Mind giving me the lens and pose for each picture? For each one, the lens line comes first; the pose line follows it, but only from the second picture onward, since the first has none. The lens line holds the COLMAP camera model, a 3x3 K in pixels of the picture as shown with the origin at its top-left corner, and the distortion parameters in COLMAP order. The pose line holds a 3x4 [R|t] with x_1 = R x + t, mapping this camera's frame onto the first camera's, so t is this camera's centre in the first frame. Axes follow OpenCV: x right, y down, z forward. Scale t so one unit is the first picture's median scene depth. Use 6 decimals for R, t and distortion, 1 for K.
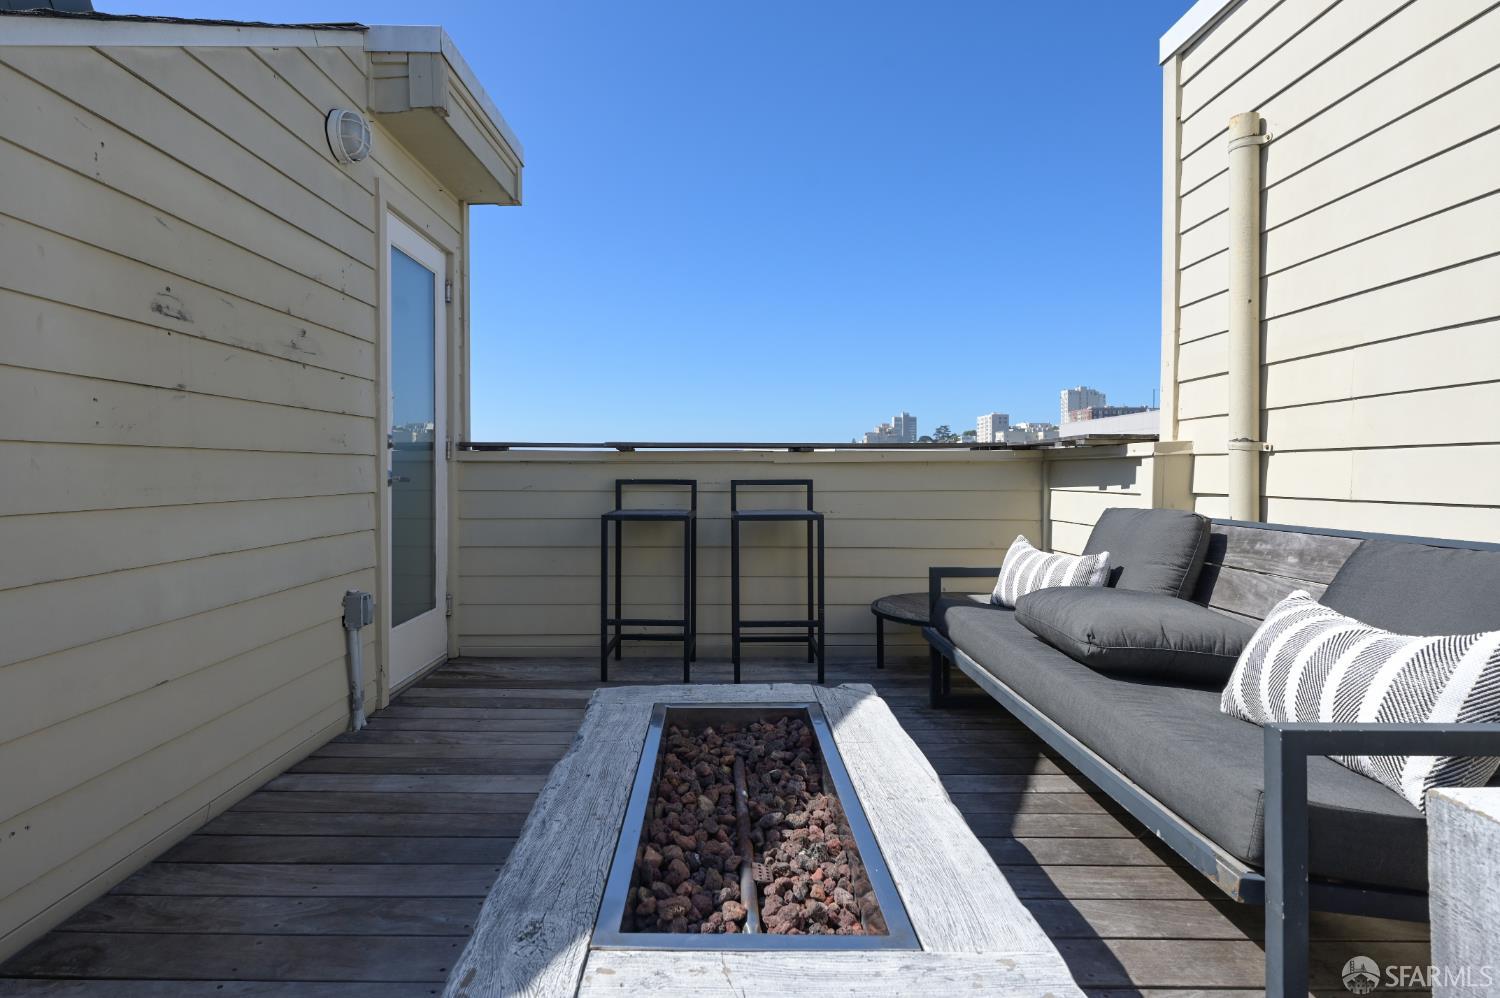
lens RADIAL K [[782.9, 0, 709.1], [0, 782.9, 472.4], [0, 0, 1]] dist [-0.003169, -0.000565]
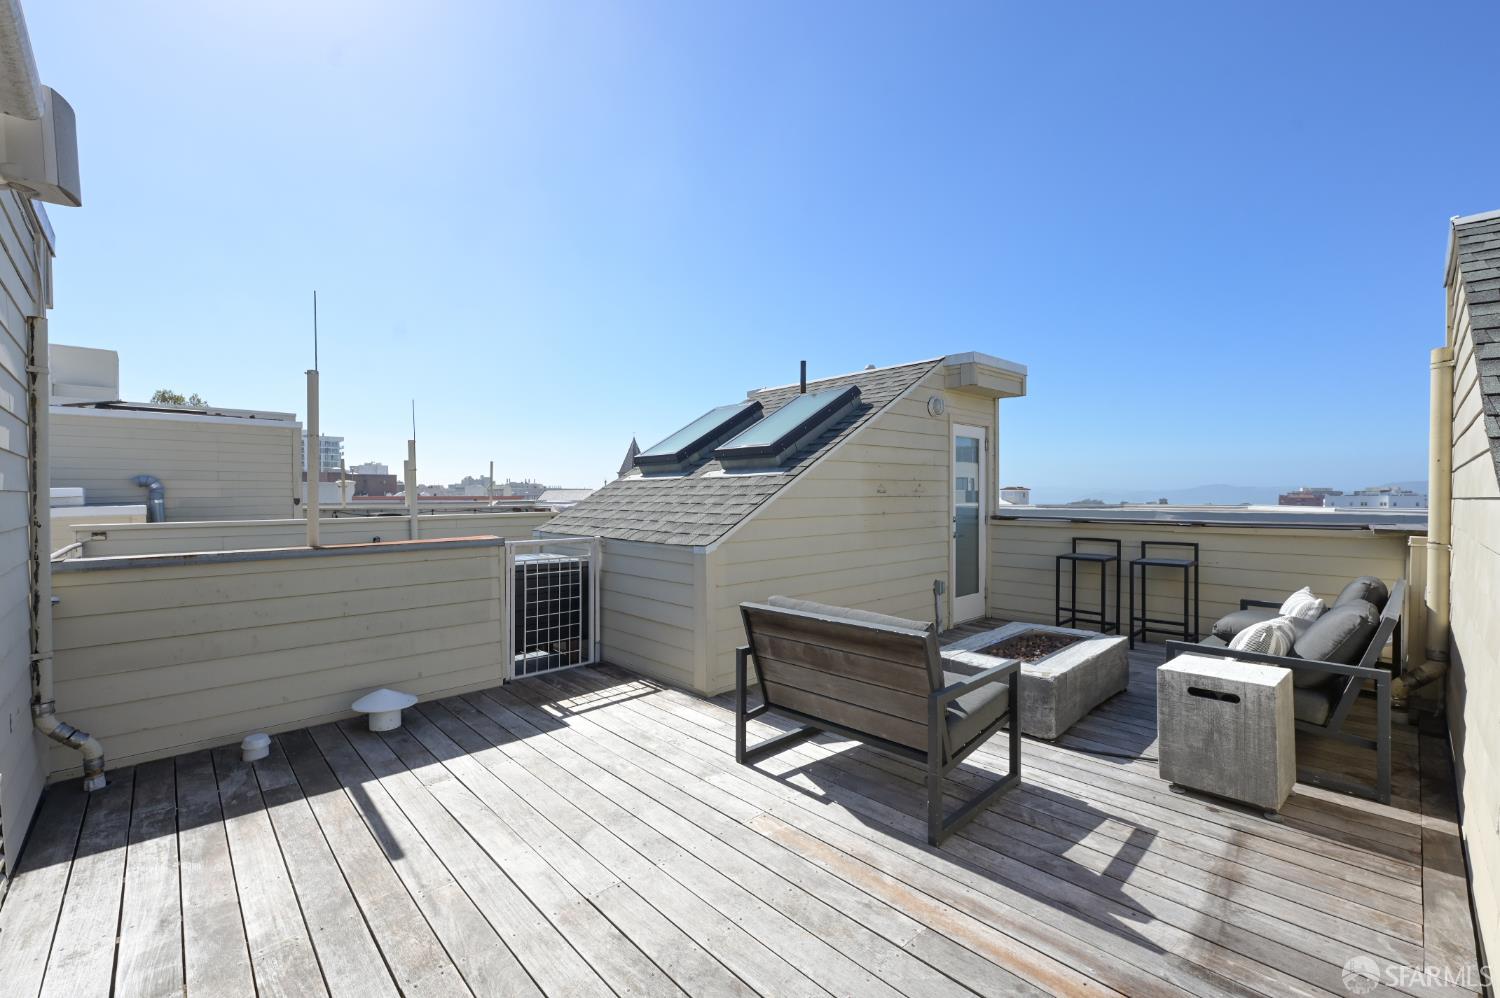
lens RADIAL K [[620.6, 0, 713.5], [0, 620.6, 498.3], [0, 0, 1]] dist [-0.000903, 0.000060]
pose [[0.679452, 0.004597, -0.733705, 0.525176], [-0.001311, 0.999986, 0.005051, -0.122410], [0.733718, -0.002470, 0.679449, -0.903437]]
